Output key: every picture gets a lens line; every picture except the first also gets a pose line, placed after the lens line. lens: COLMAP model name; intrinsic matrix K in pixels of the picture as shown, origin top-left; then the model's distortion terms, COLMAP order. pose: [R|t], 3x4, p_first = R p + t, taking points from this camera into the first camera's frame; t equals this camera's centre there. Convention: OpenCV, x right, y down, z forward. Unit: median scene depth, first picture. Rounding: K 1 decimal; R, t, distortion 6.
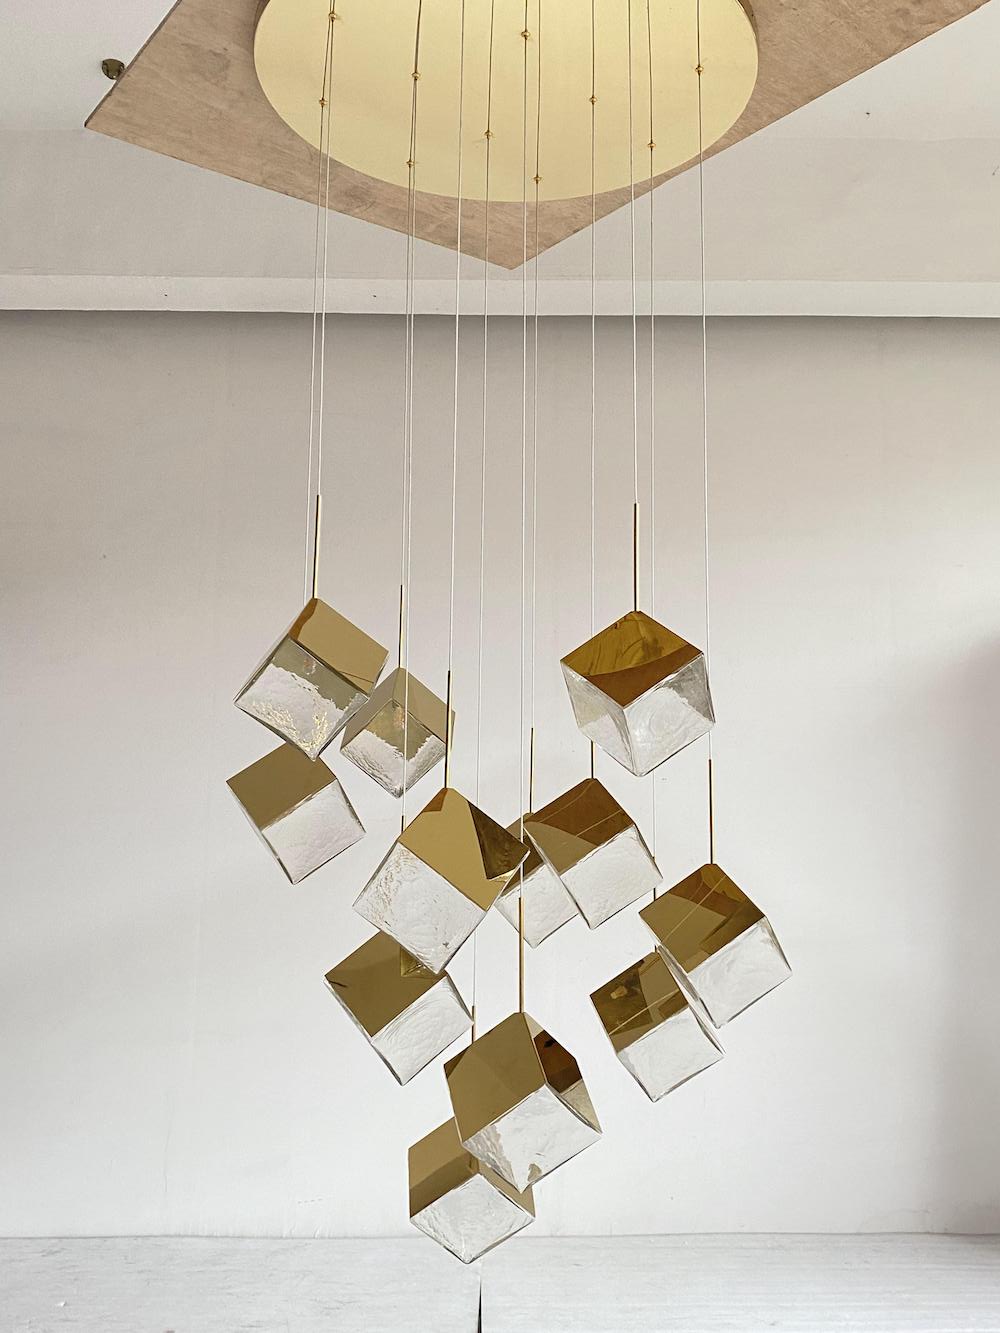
lens RADIAL K [[1251.3, 0, 508.7], [0, 1251.3, 658.7], [0, 0, 1]] dist [-0.002502, 0.000000]
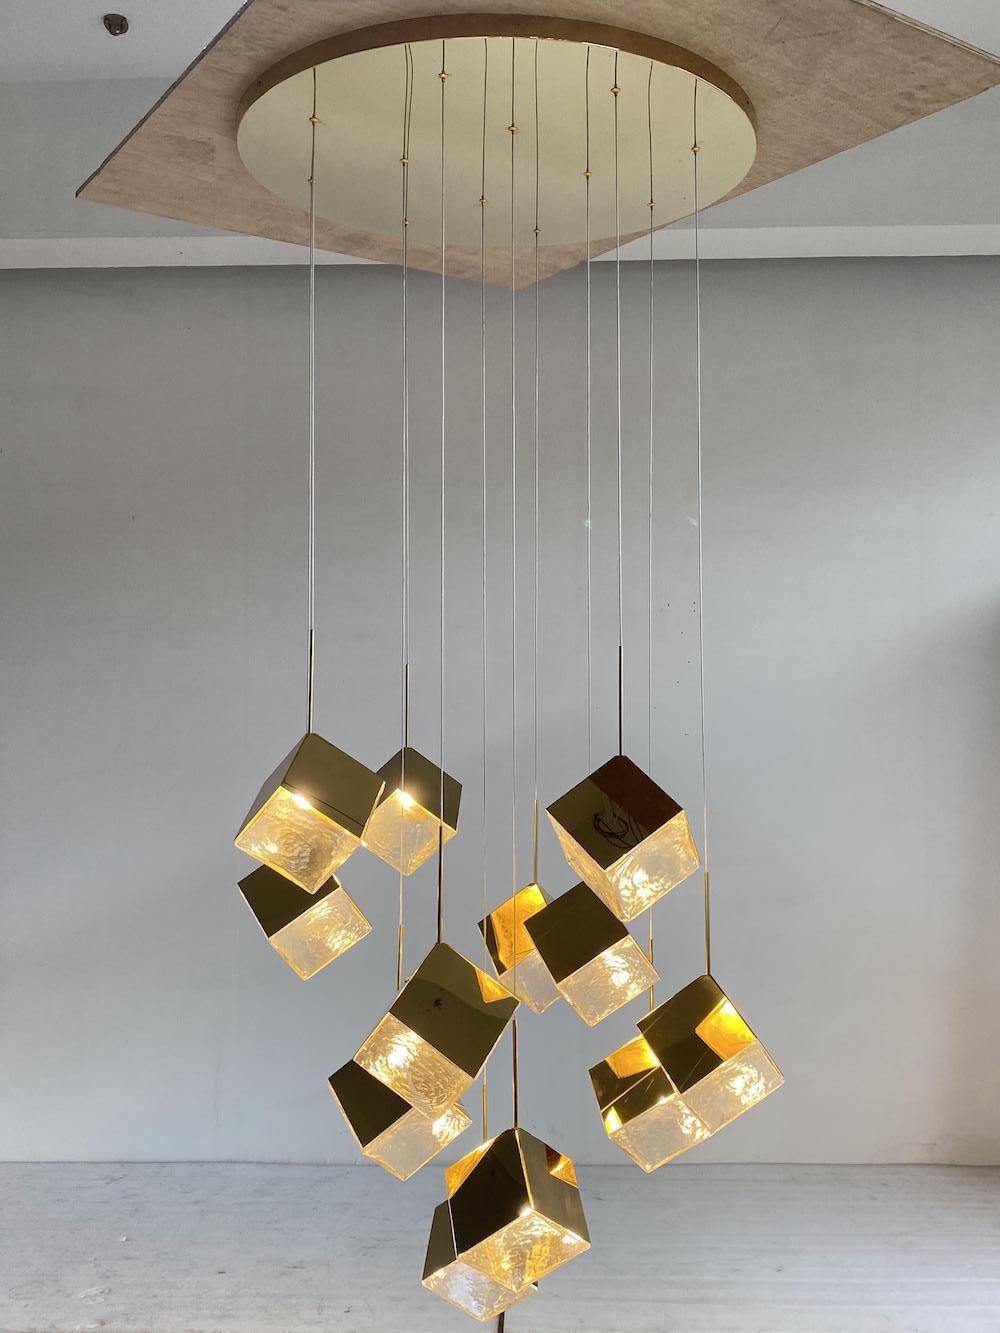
lens RADIAL K [[1251.3, 0, 501.7], [0, 1251.3, 685.7], [0, 0, 1]] dist [-0.002502, 0.000000]
pose [[0.999097, -0.006951, -0.041920, 0.035931], [0.012139, 0.992110, 0.124784, -0.160201], [0.040722, -0.125180, 0.991298, -0.013247]]
